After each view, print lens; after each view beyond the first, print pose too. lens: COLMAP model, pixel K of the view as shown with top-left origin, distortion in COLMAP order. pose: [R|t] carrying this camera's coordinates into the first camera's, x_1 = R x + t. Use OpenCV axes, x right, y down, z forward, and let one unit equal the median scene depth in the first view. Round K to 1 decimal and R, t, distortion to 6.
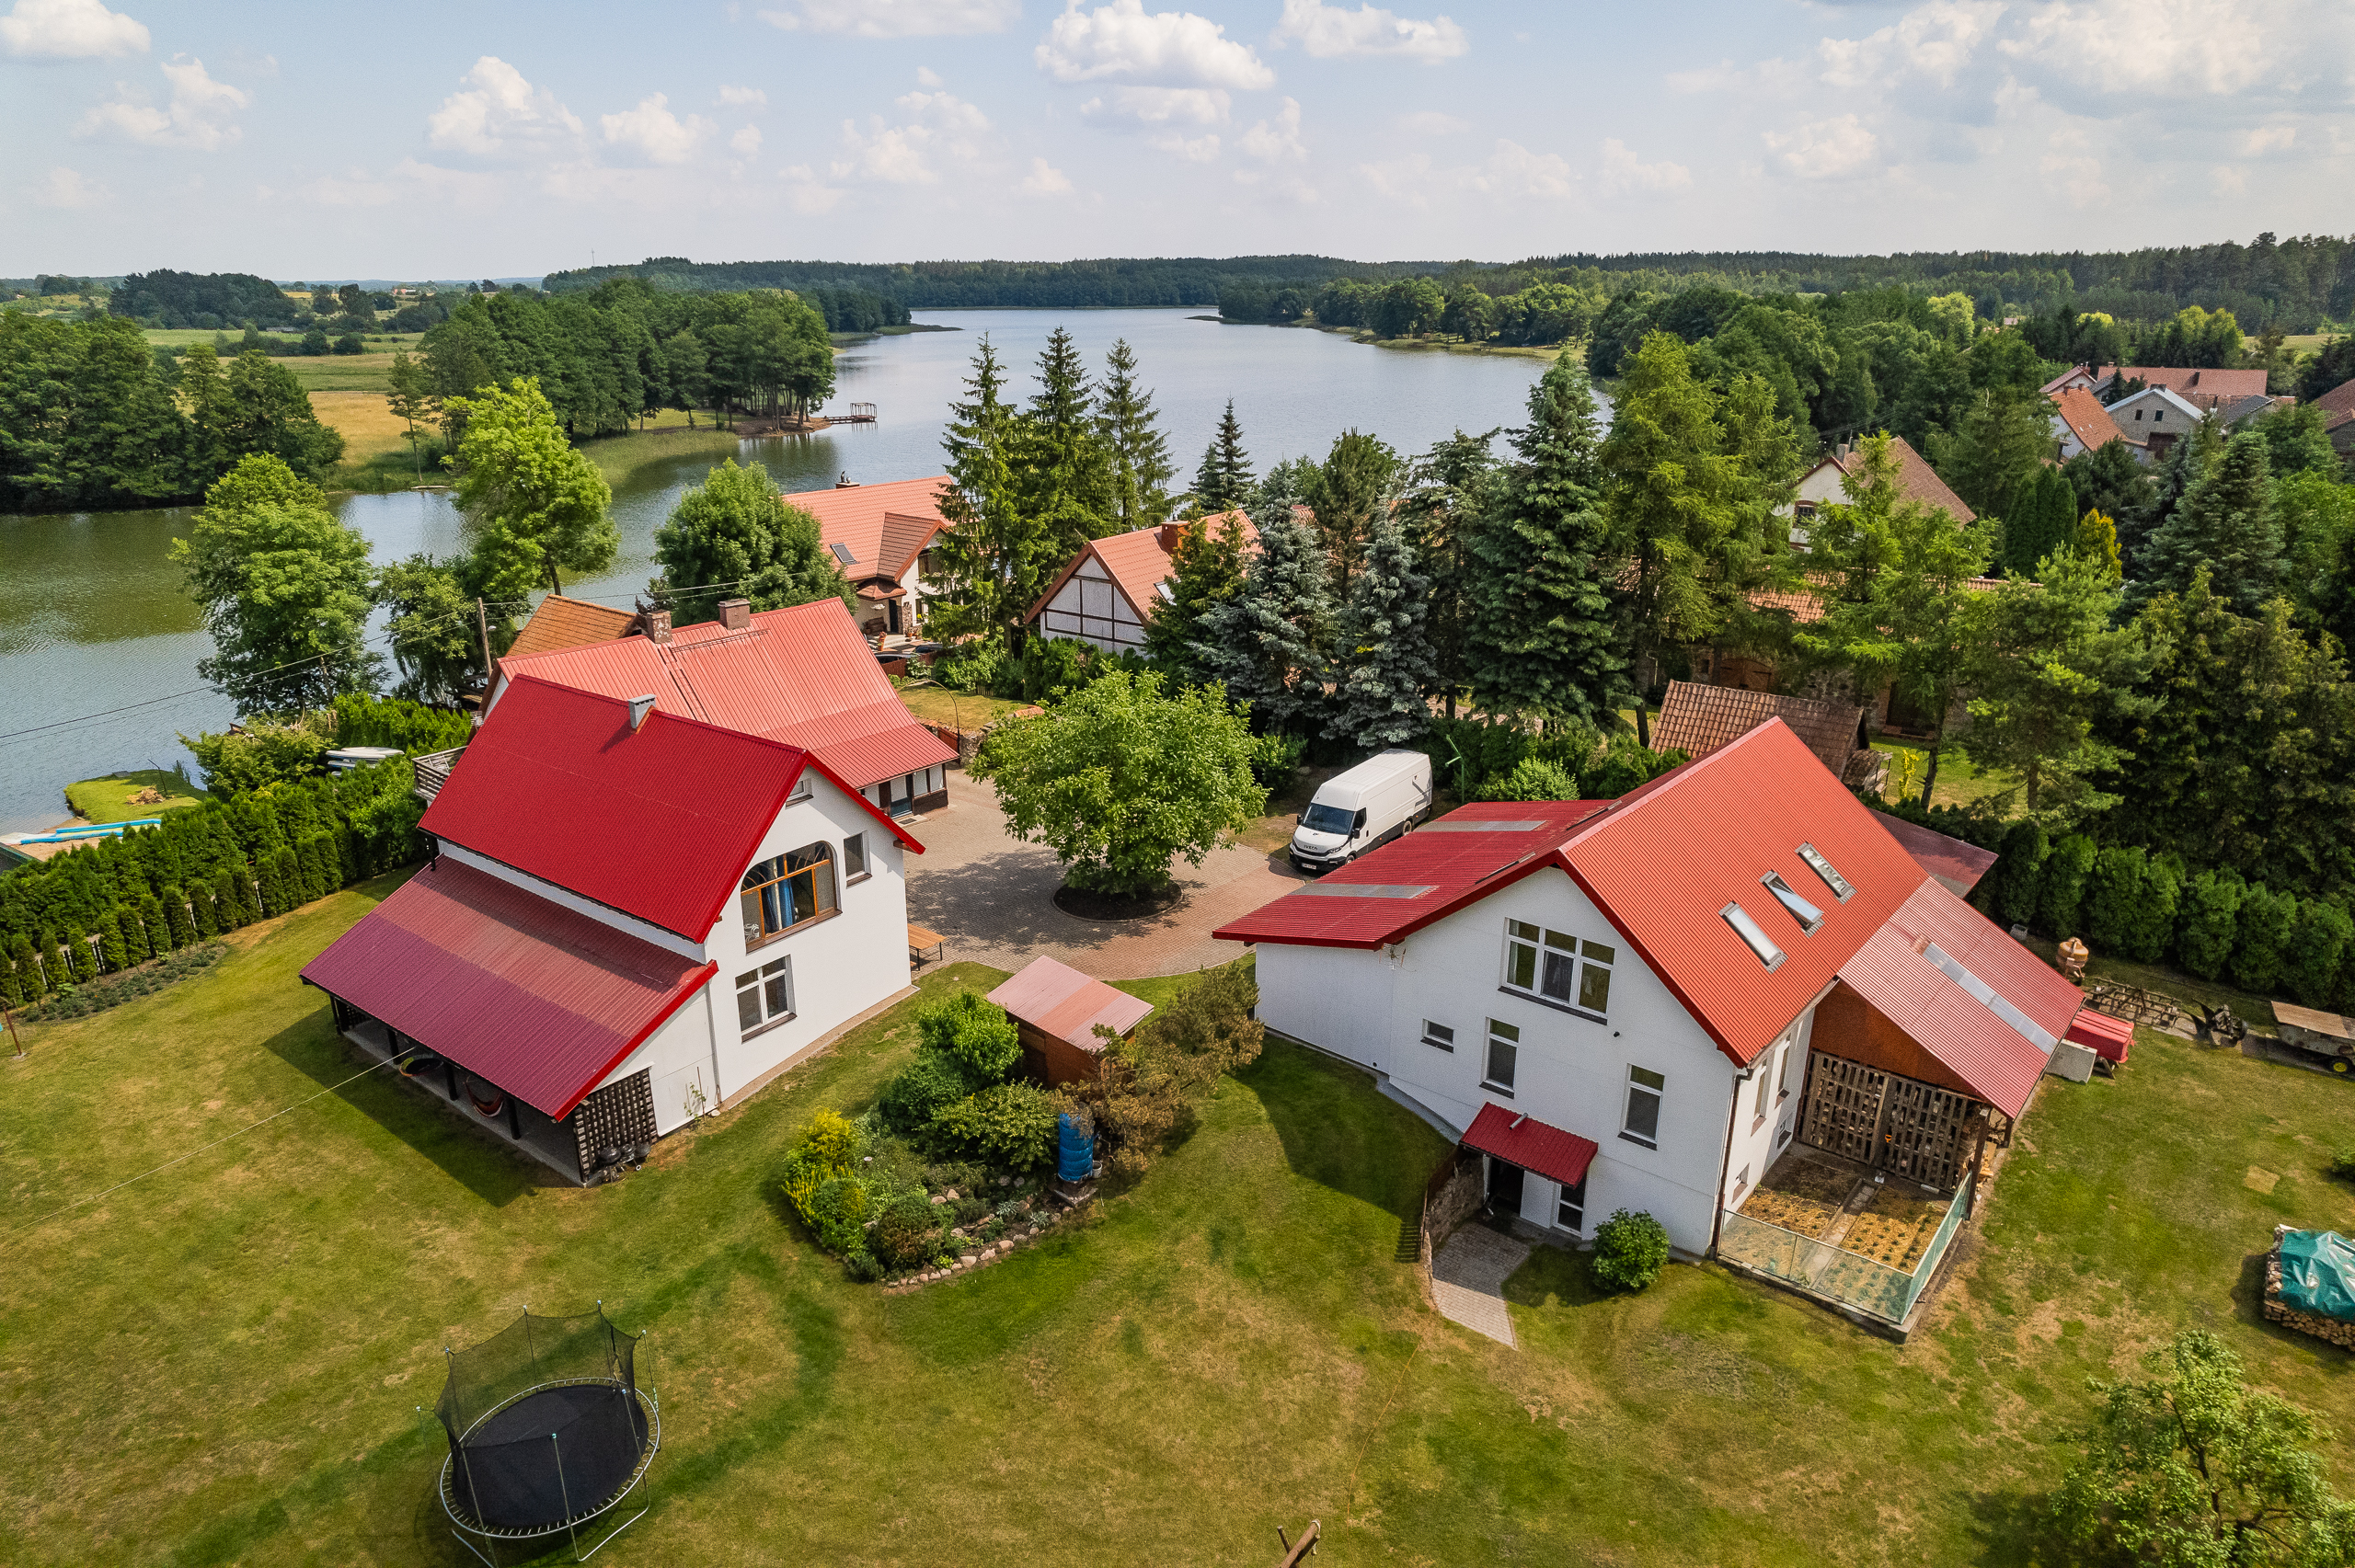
lens RADIAL K [[1507.9, 0, 1182.1], [0, 1507.9, 789.7], [0, 0, 1]] dist [-0.075849, 0.069056]
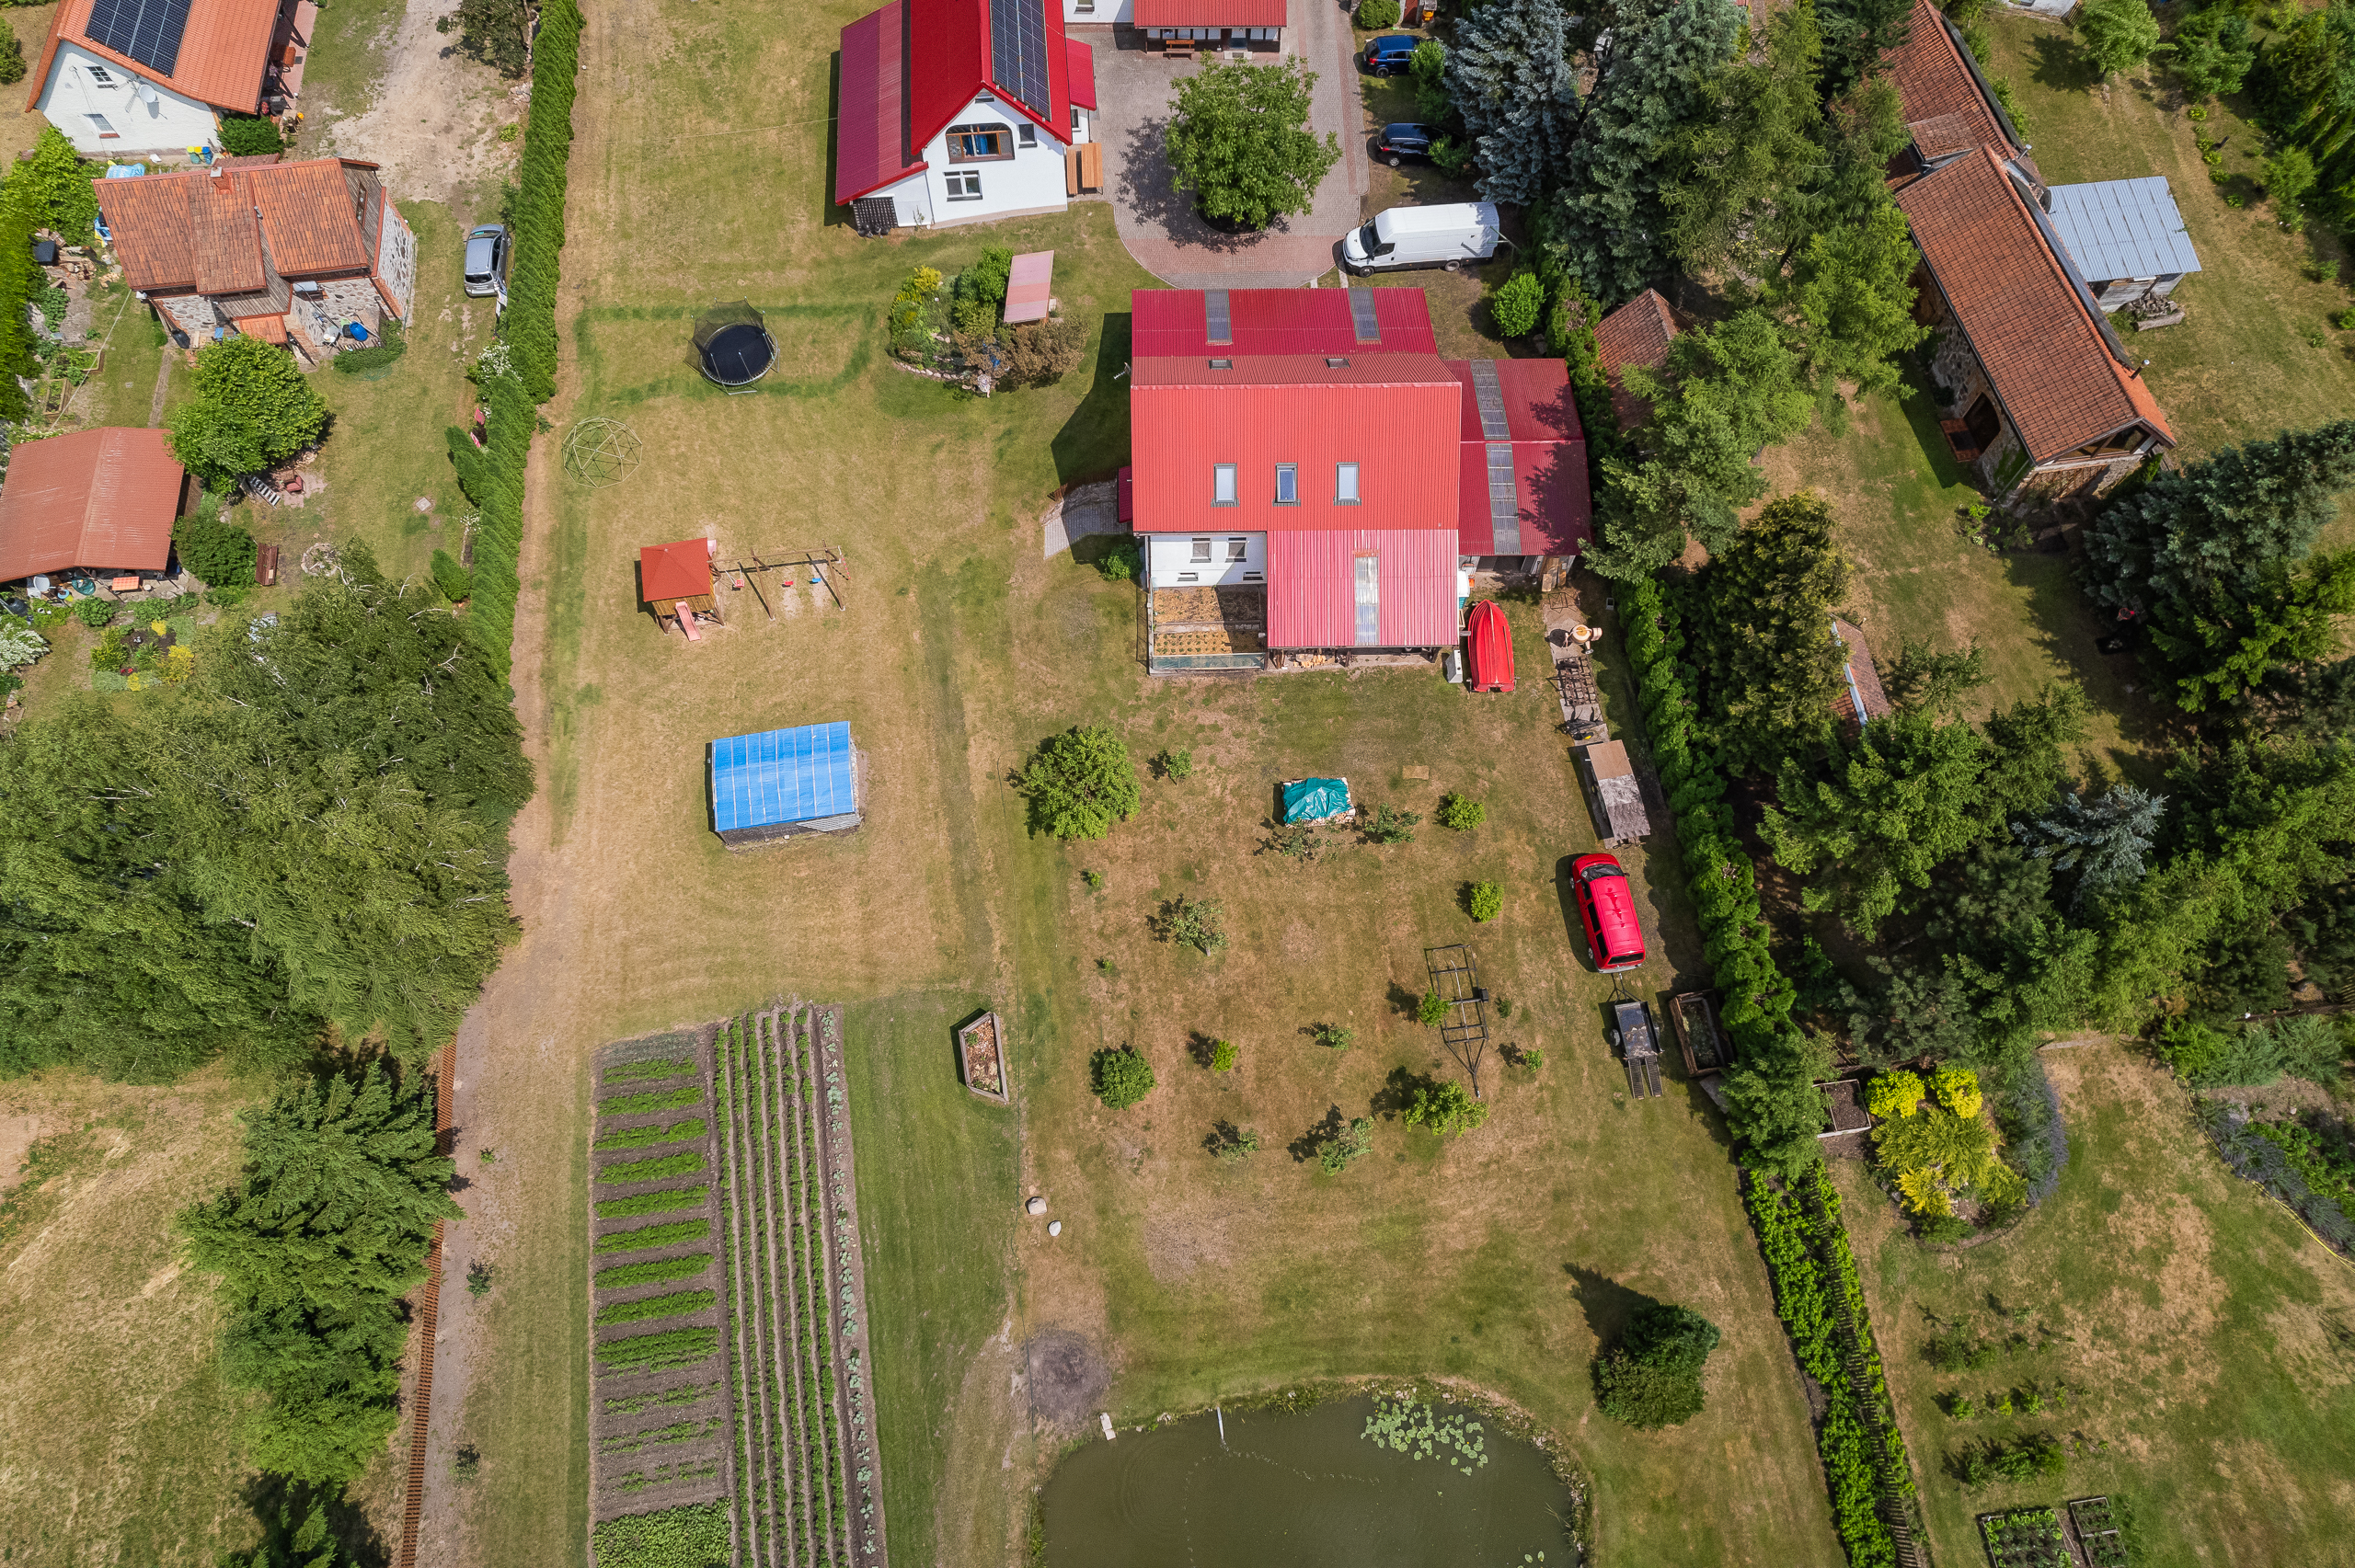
lens RADIAL K [[1507.9, 0, 1182.1], [0, 1507.9, 789.7], [0, 0, 1]] dist [-0.075849, 0.069056]
pose [[0.657131, 0.687378, -0.309339, 1.055187], [-0.248109, 0.584762, 0.772331, -0.978656], [0.711773, -0.430773, 0.554809, -0.187512]]
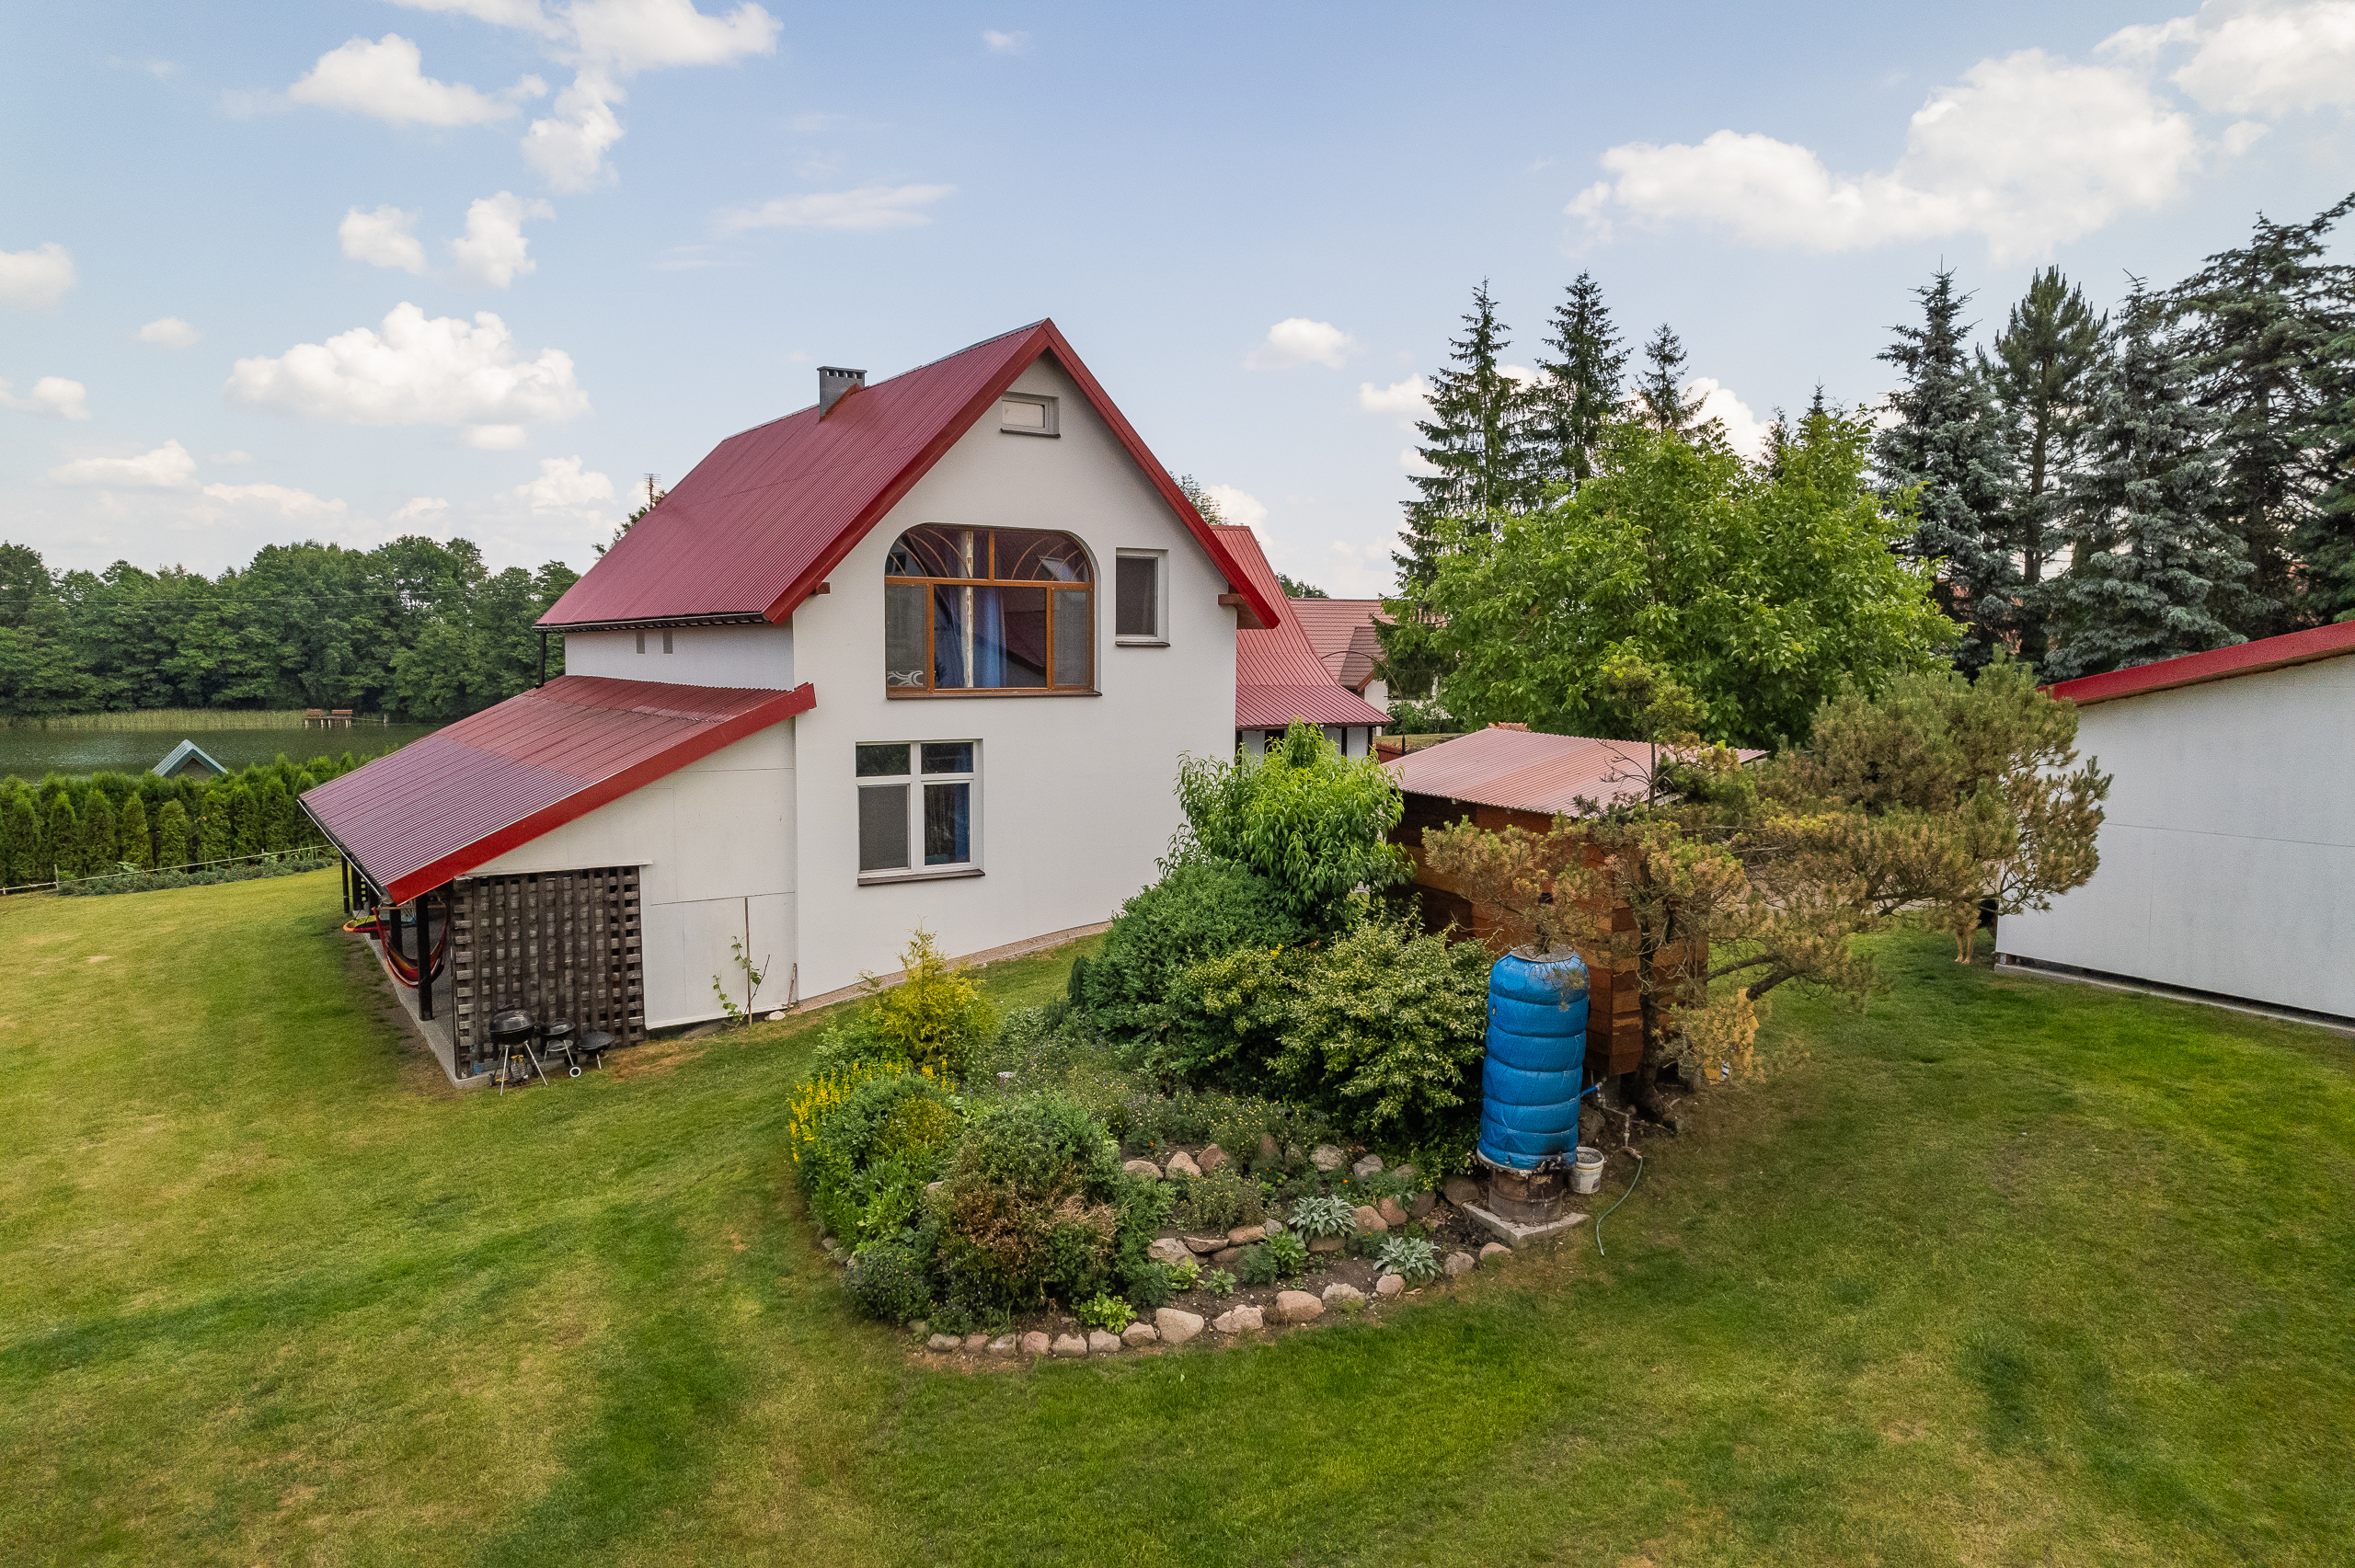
lens RADIAL K [[1507.9, 0, 1182.1], [0, 1507.9, 789.7], [0, 0, 1]] dist [-0.075849, 0.069056]
pose [[0.943580, 0.032247, -0.329569, -0.032123], [-0.109003, 0.970029, -0.217168, 0.239902], [0.312689, 0.240839, 0.918816, 0.588088]]
